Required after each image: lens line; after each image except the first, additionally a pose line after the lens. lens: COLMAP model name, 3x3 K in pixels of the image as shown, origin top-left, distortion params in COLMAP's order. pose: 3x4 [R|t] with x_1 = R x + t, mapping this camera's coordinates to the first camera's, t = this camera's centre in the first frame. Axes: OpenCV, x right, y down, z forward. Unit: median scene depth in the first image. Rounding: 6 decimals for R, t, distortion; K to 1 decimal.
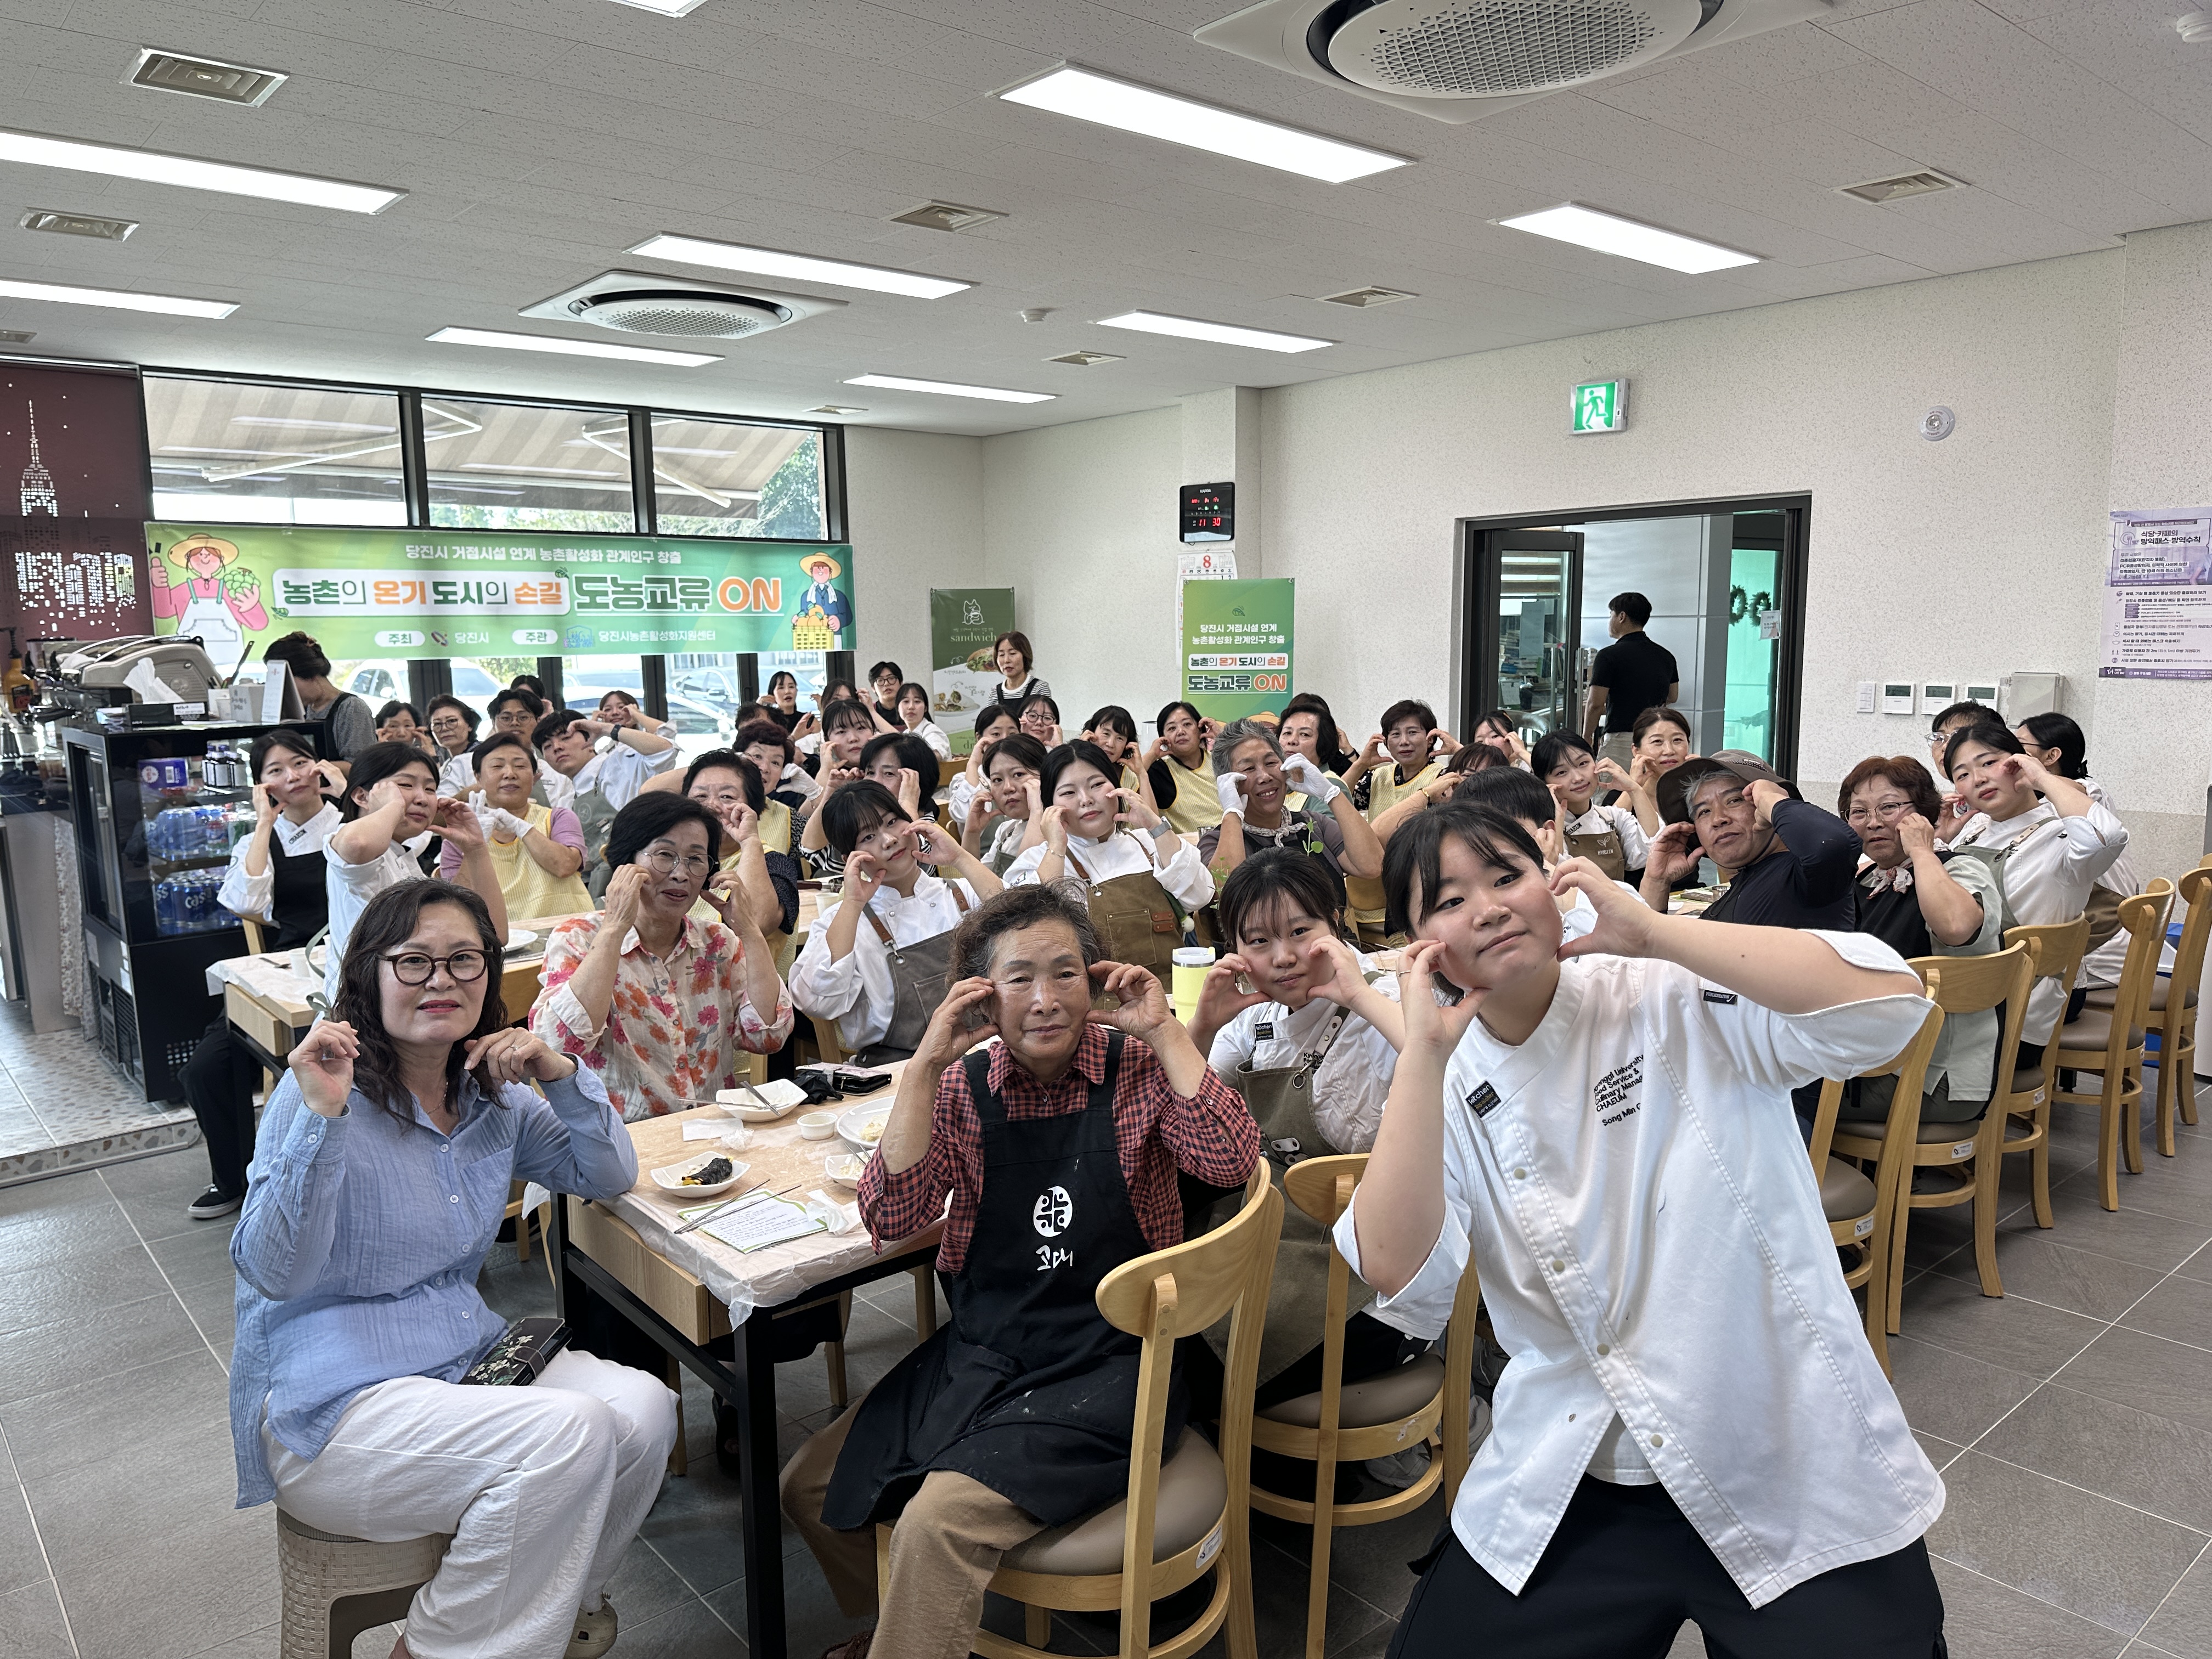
lens RADIAL K [[1559.8, 0, 1106.0], [0, 1559.8, 829.5], [0, 0, 1]] dist [0.002717, 0.003708]
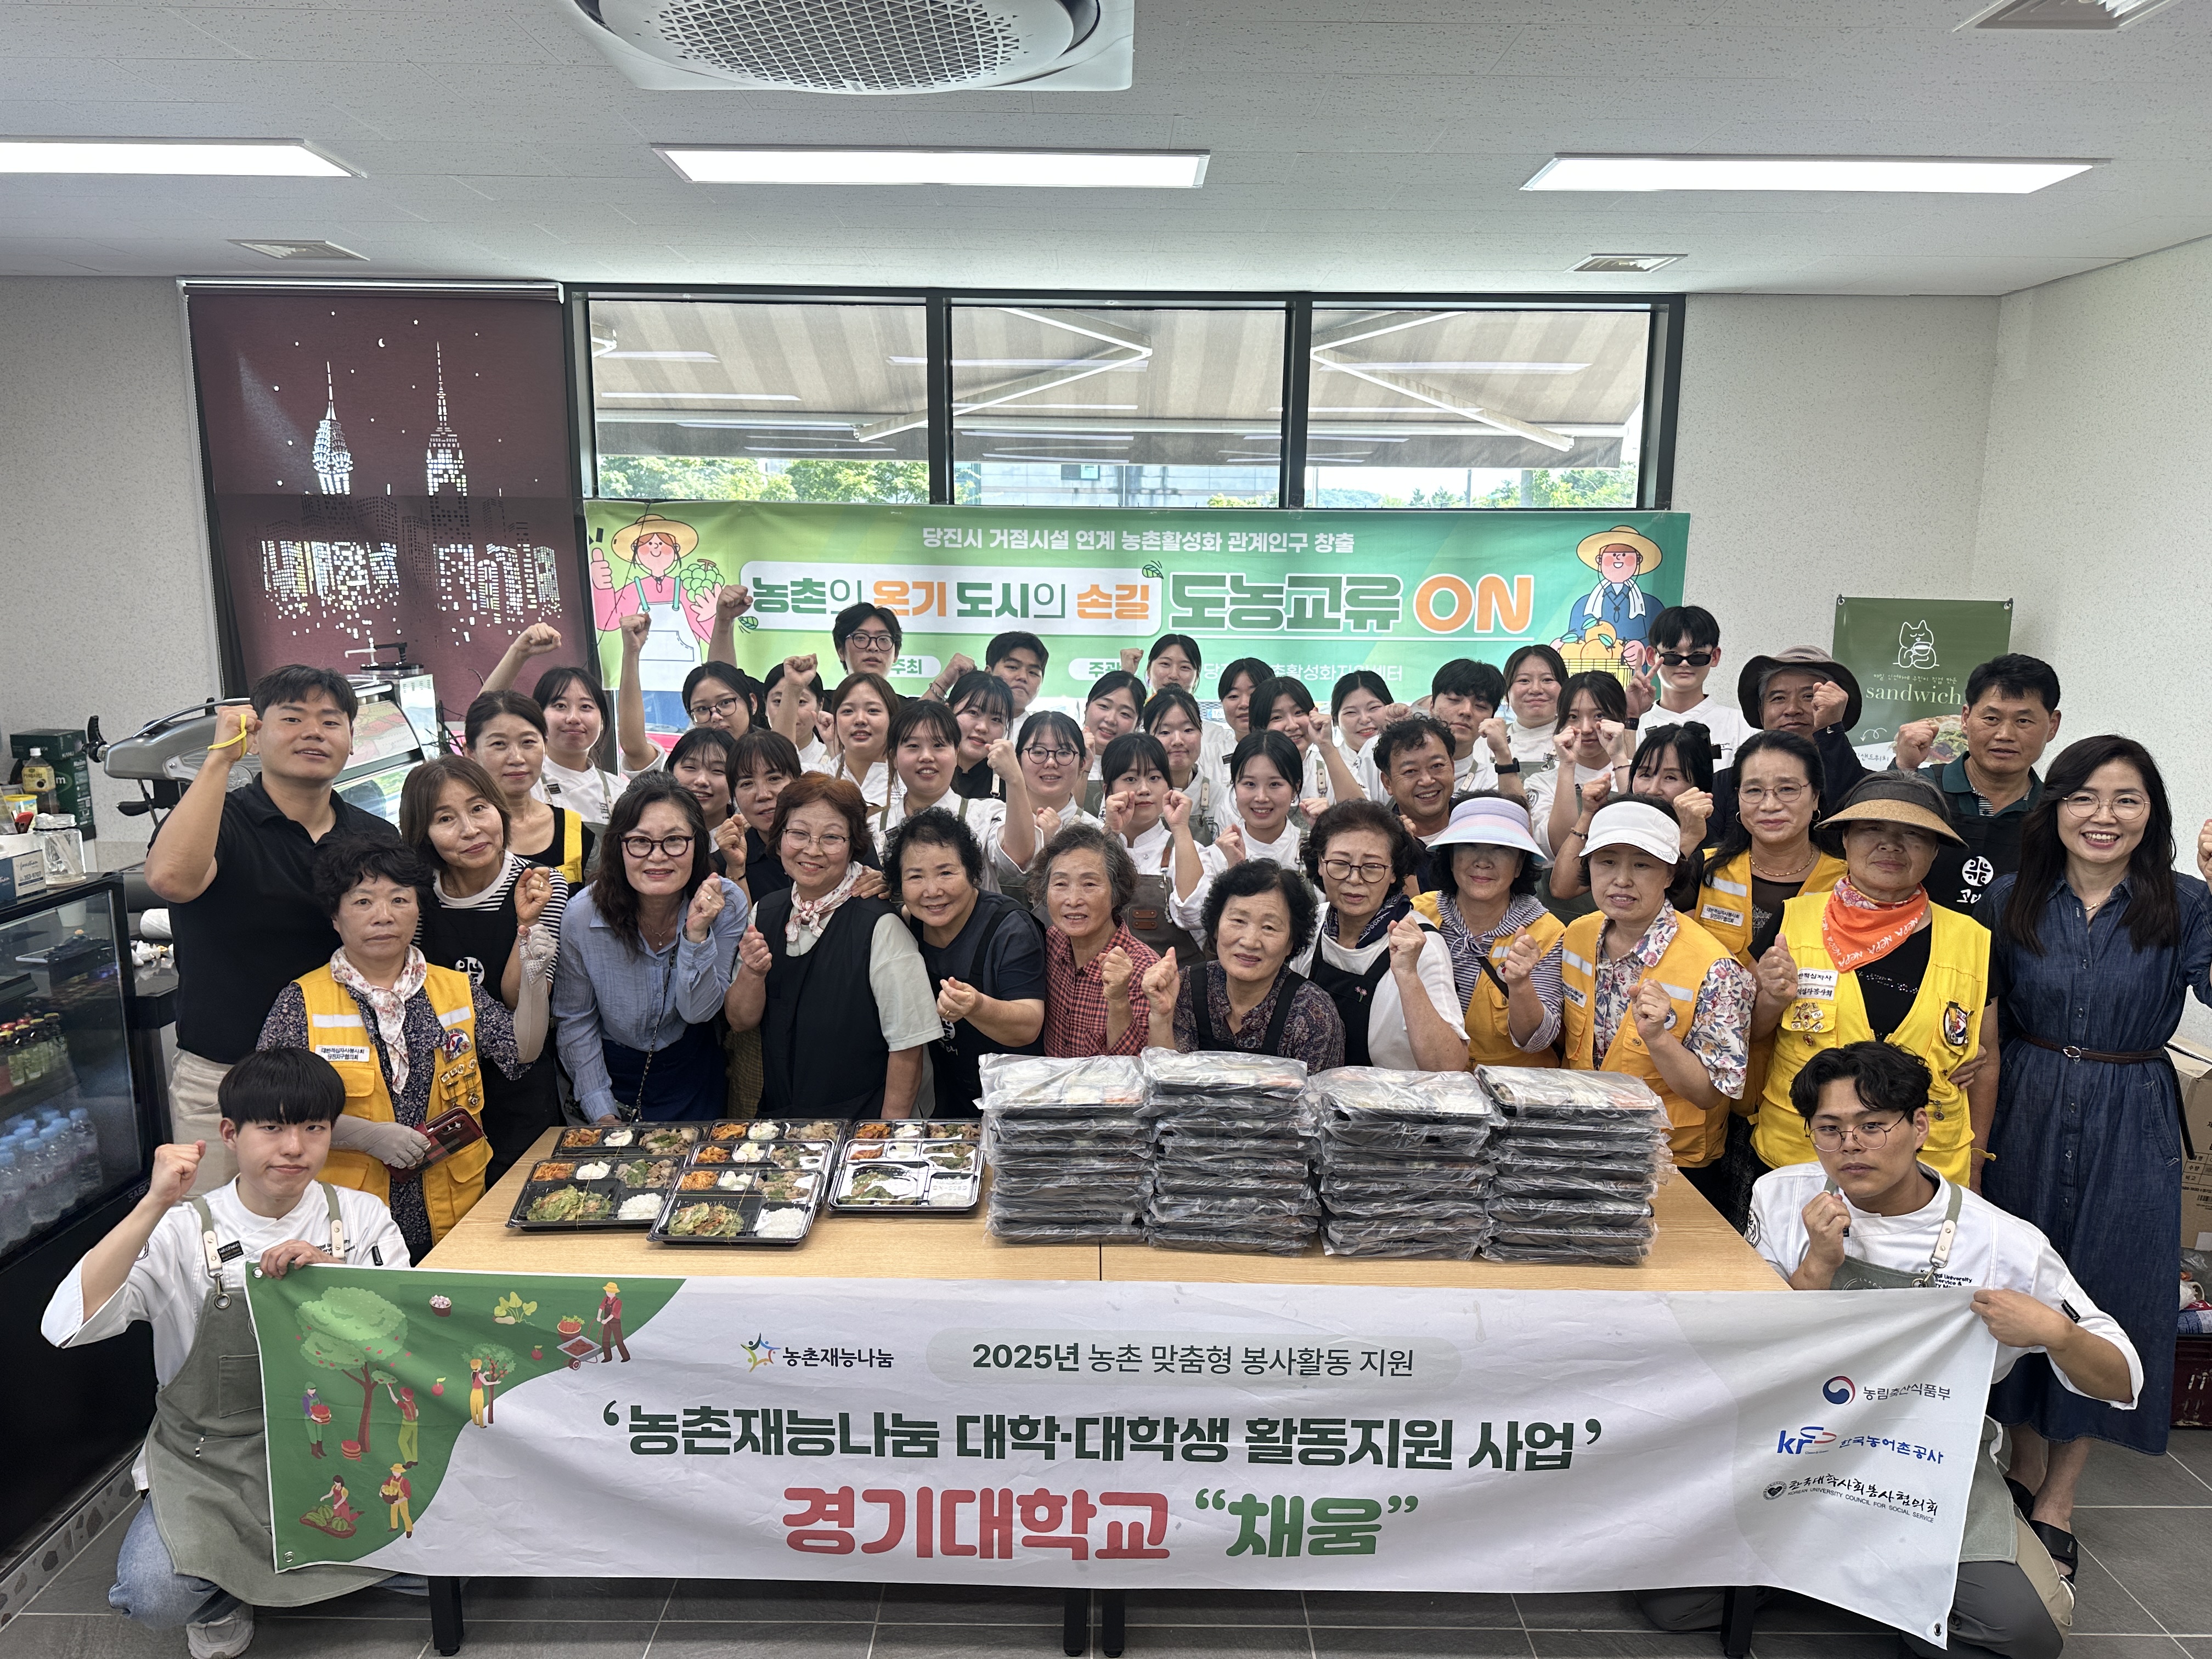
lens RADIAL K [[1560.0, 0, 1106.0], [0, 1560.0, 829.5], [0, 0, 1]] dist [0.100796, -0.191681]
pose [[0.757591, 0.119791, -0.641643, 0.057858], [-0.102881, 0.992642, 0.063848, -0.095993], [0.644571, 0.017642, 0.764341, 0.491460]]
